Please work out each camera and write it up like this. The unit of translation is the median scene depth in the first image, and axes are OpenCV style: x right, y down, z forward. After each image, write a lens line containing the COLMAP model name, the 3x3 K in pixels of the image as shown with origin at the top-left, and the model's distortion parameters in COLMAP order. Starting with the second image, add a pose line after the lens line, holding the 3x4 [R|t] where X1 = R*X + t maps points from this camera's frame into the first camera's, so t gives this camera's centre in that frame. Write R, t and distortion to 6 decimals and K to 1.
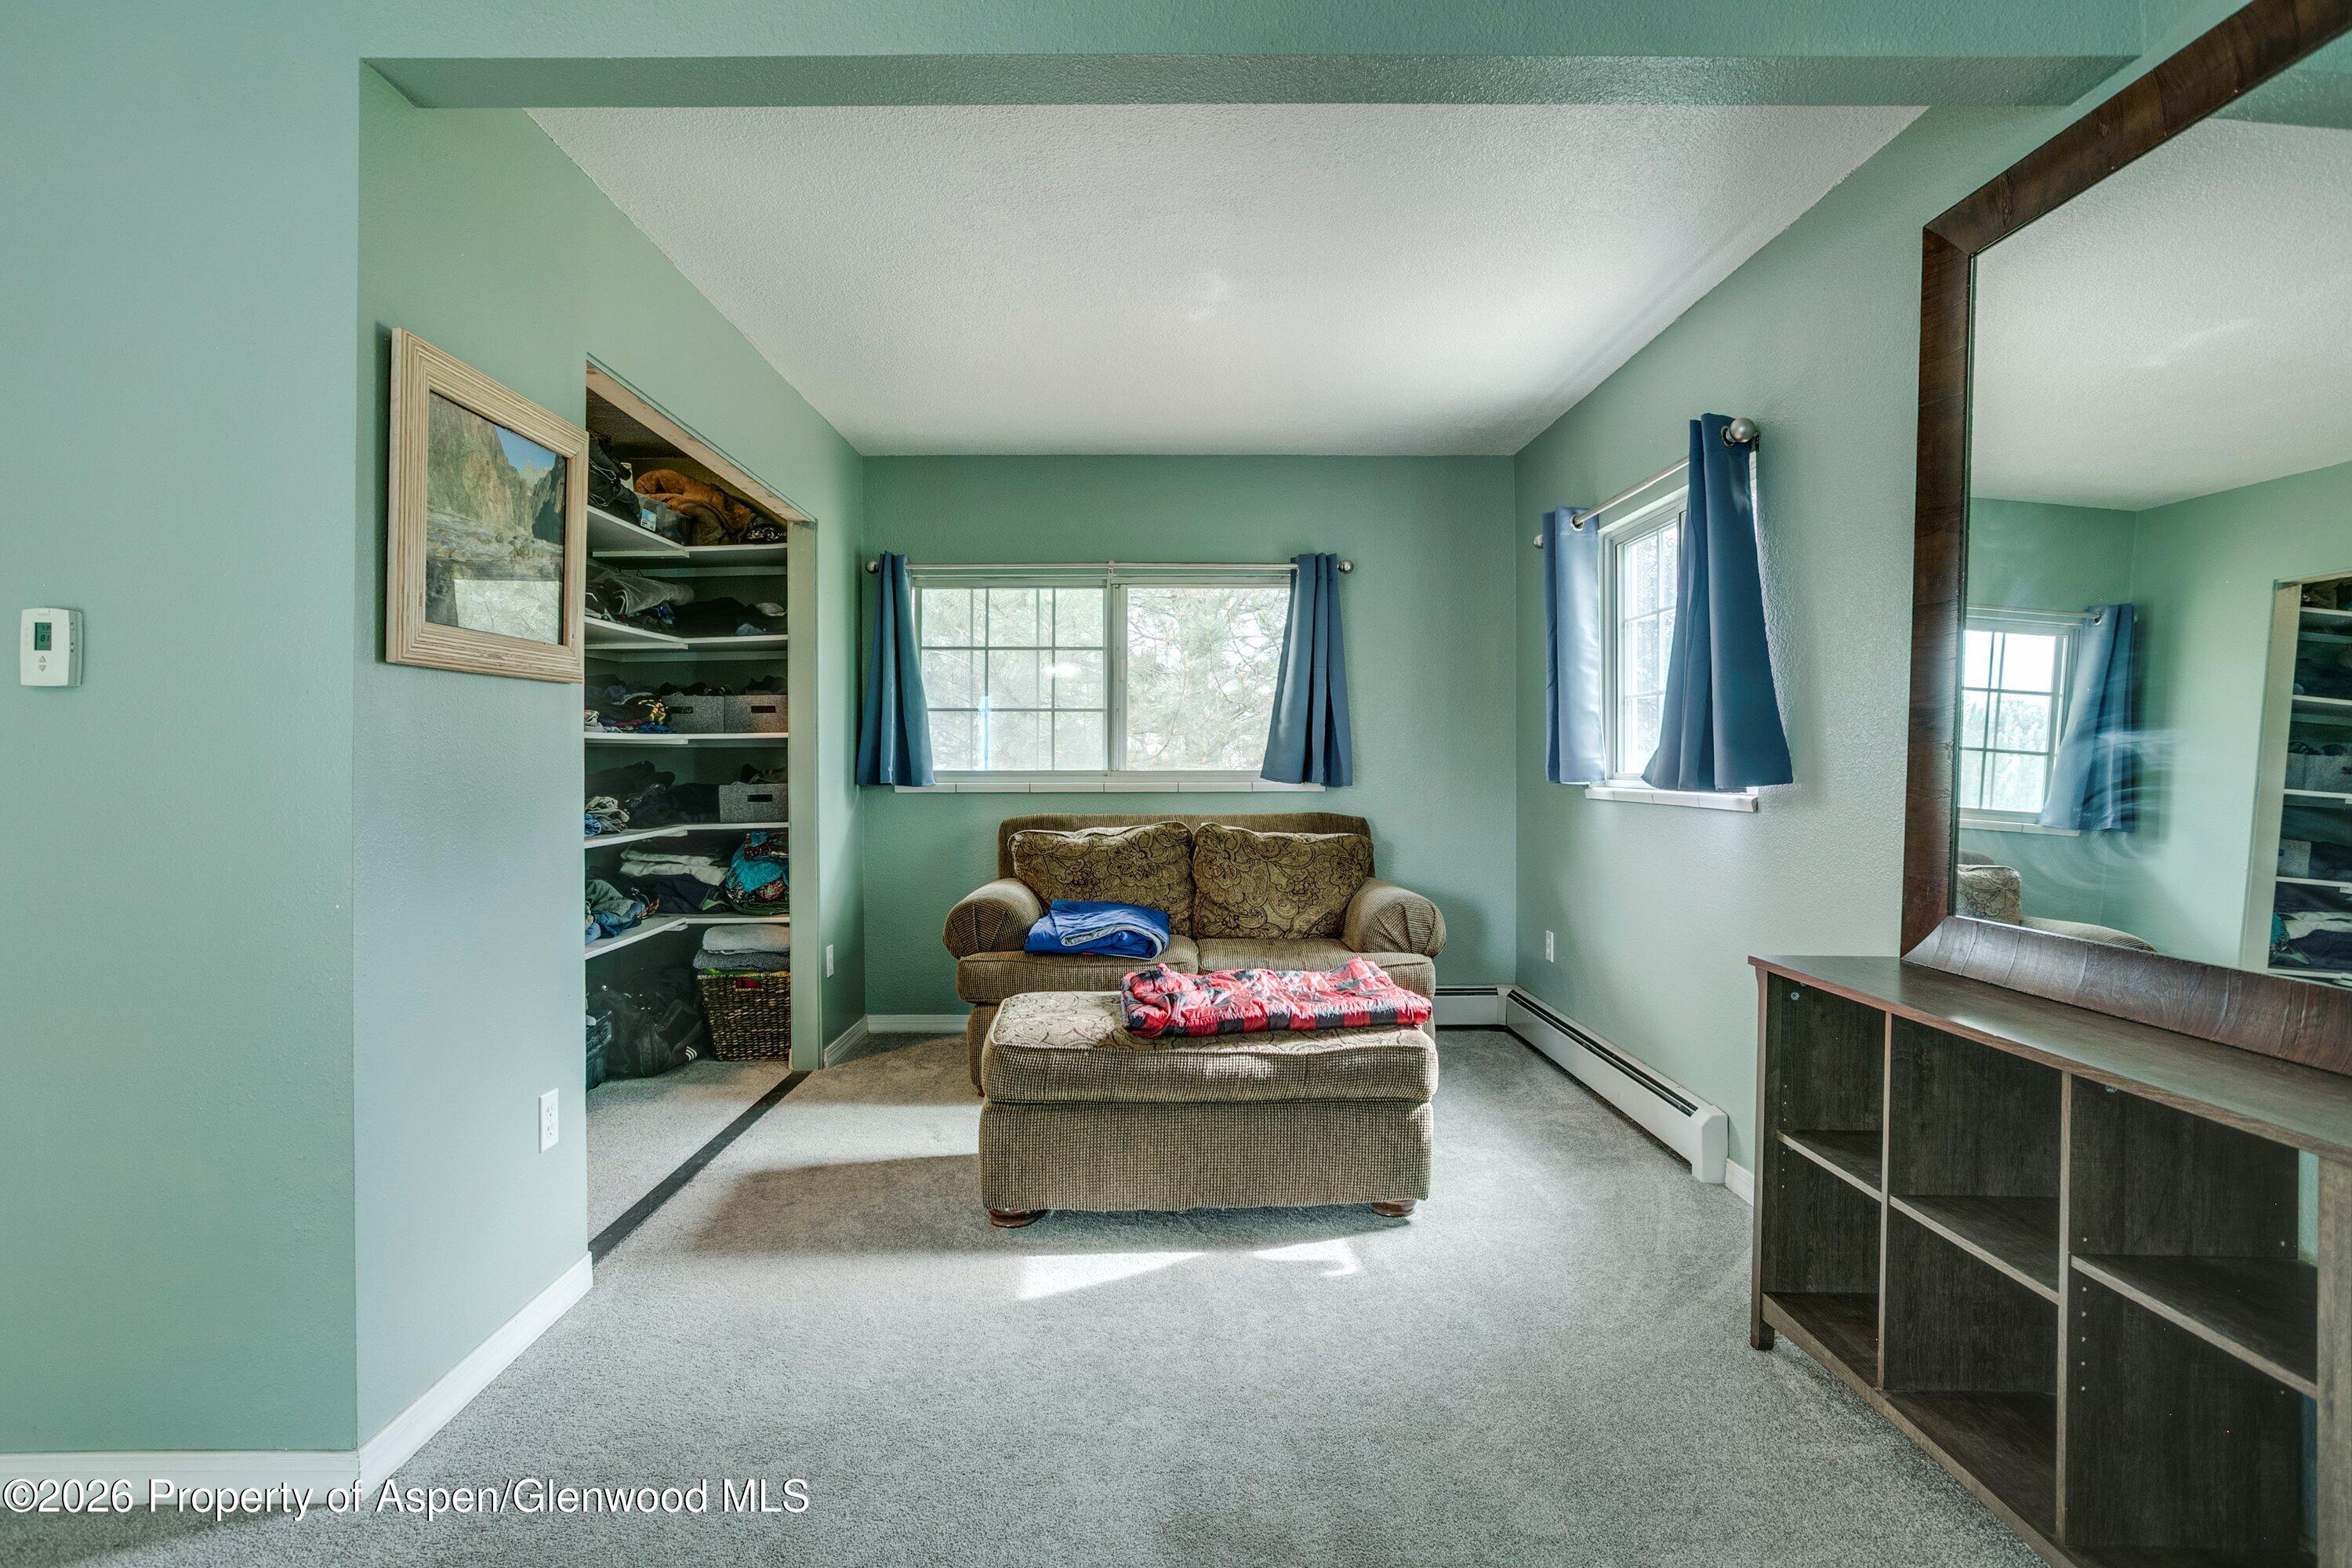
lens RADIAL K [[1201.8, 0, 1137.6], [0, 1201.8, 749.5], [0, 0, 1]] dist [-0.051684, 0.031743]
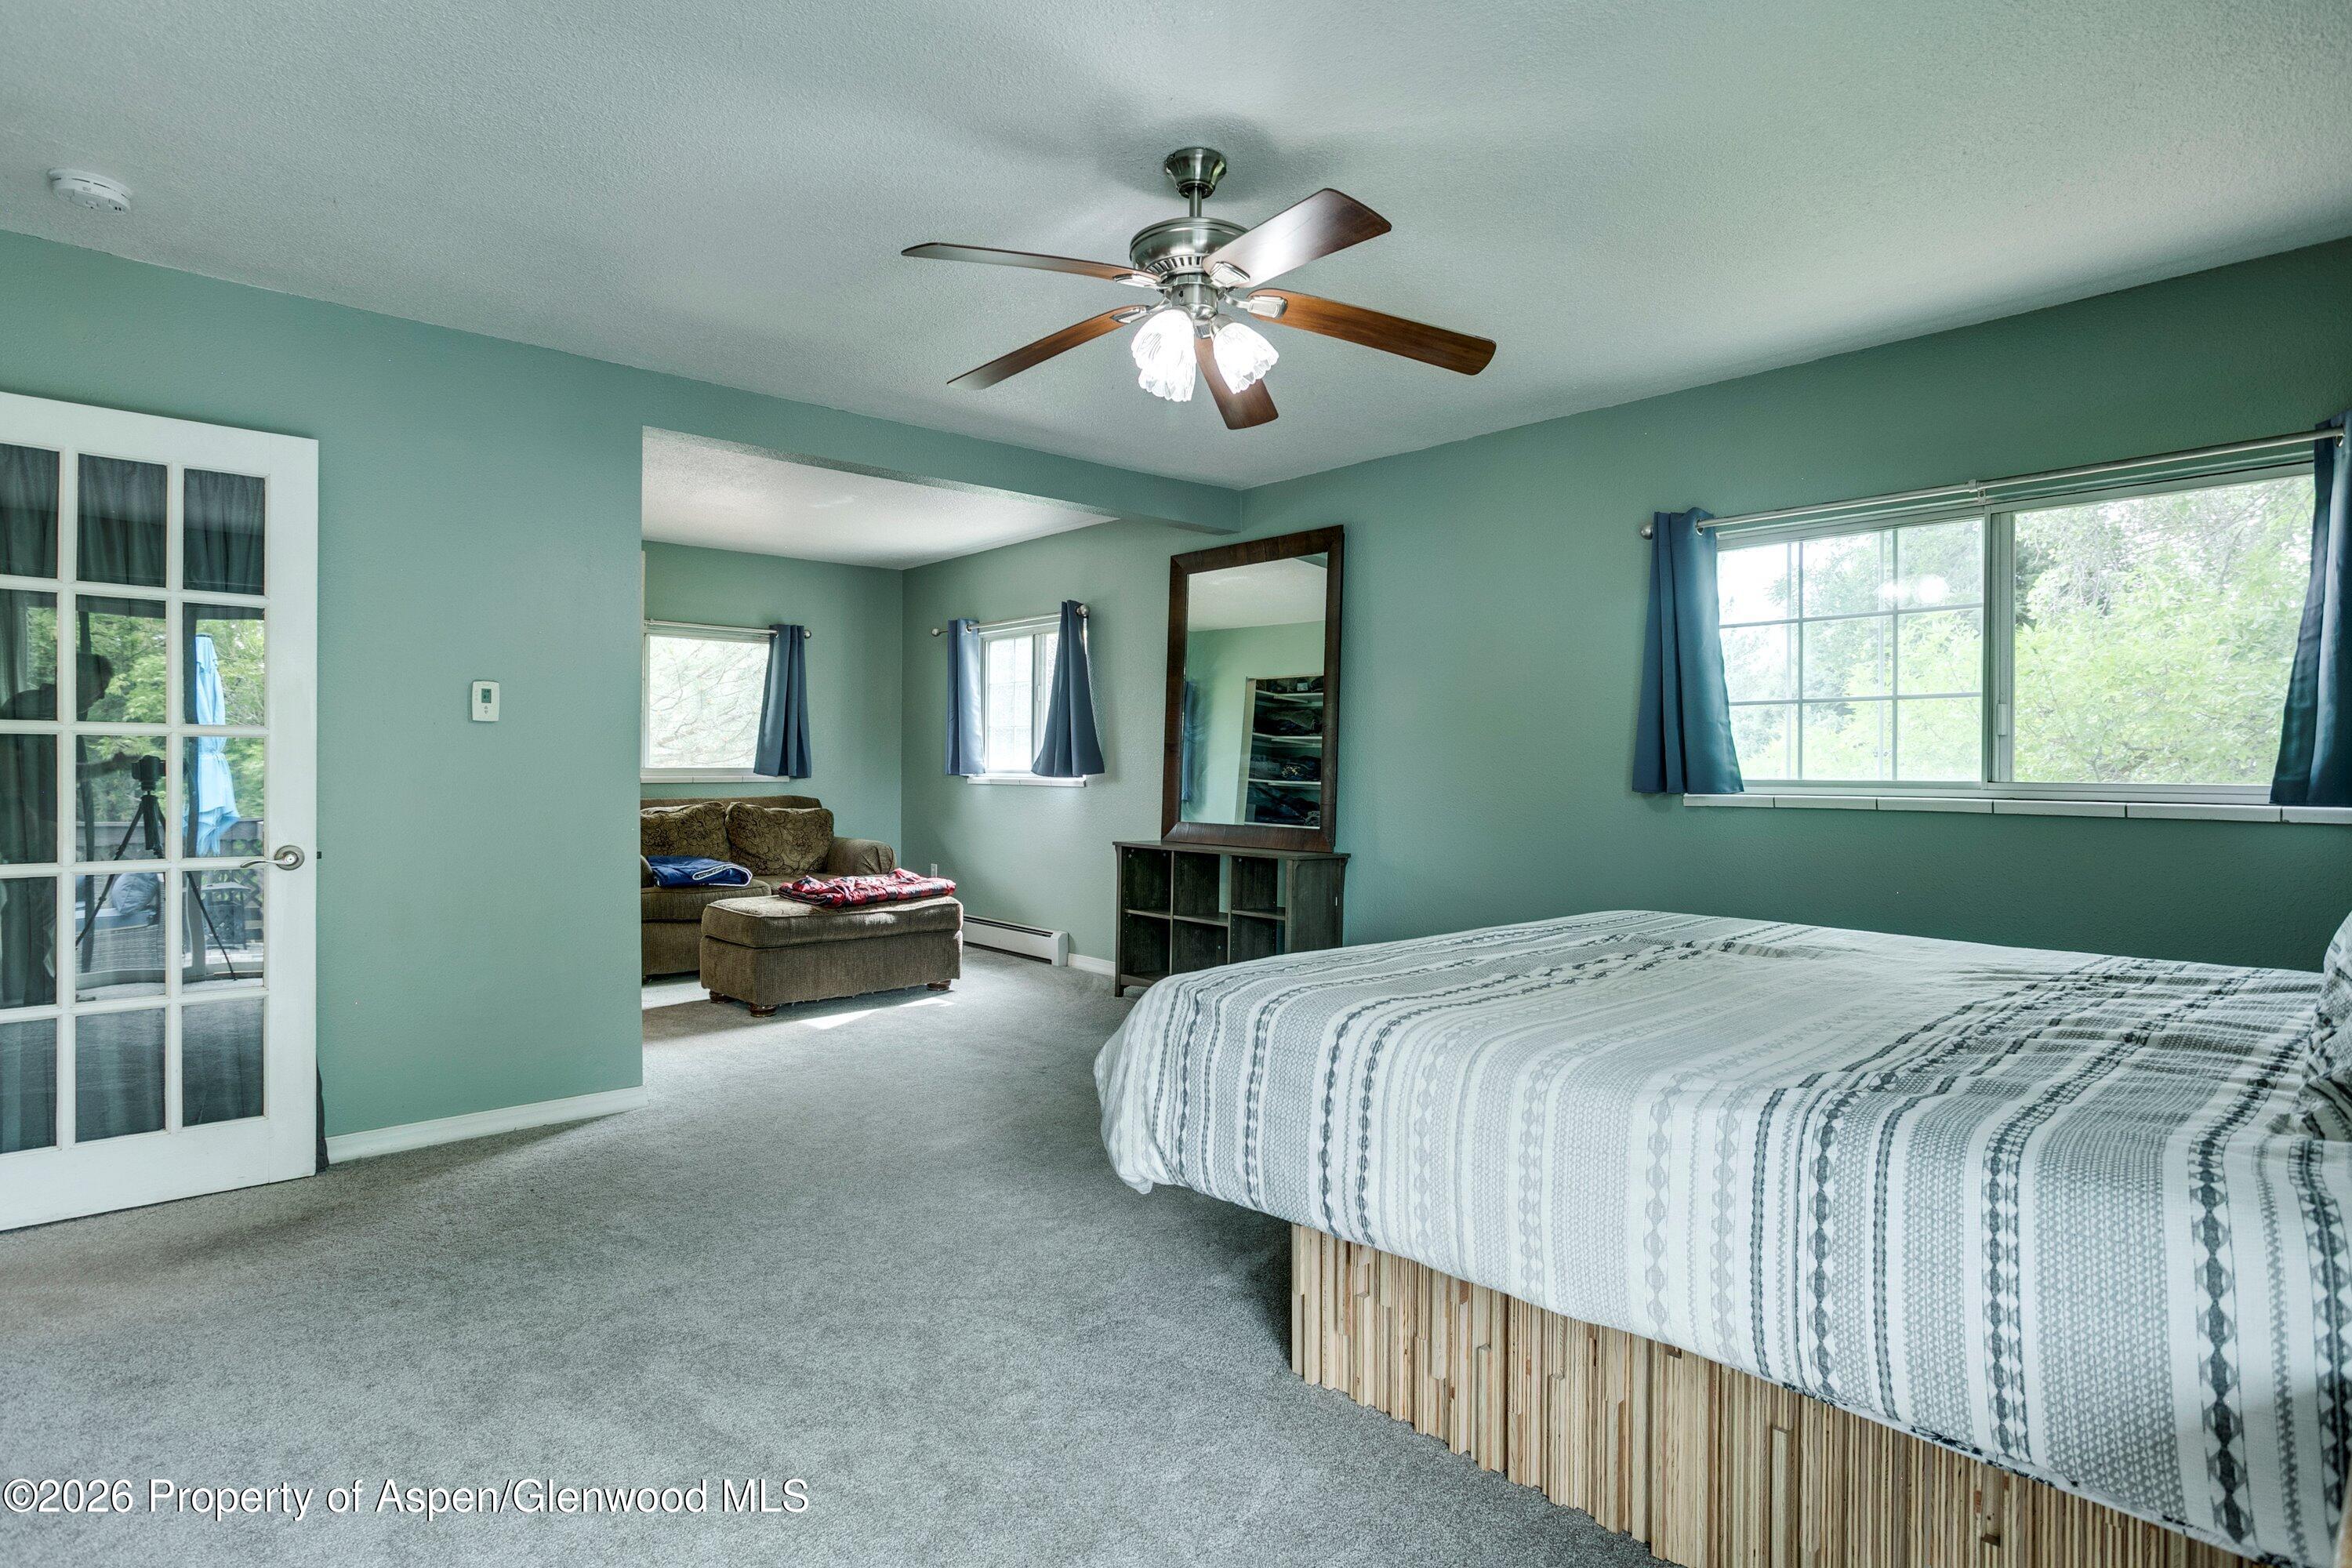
lens RADIAL K [[1201.8, 0, 1137.6], [0, 1201.8, 749.5], [0, 0, 1]] dist [-0.051684, 0.031743]
pose [[0.760302, 0.011846, 0.649462, -0.839973], [-0.011405, 0.999923, -0.004888, -0.005726], [-0.649470, -0.003691, 0.760378, -0.732984]]
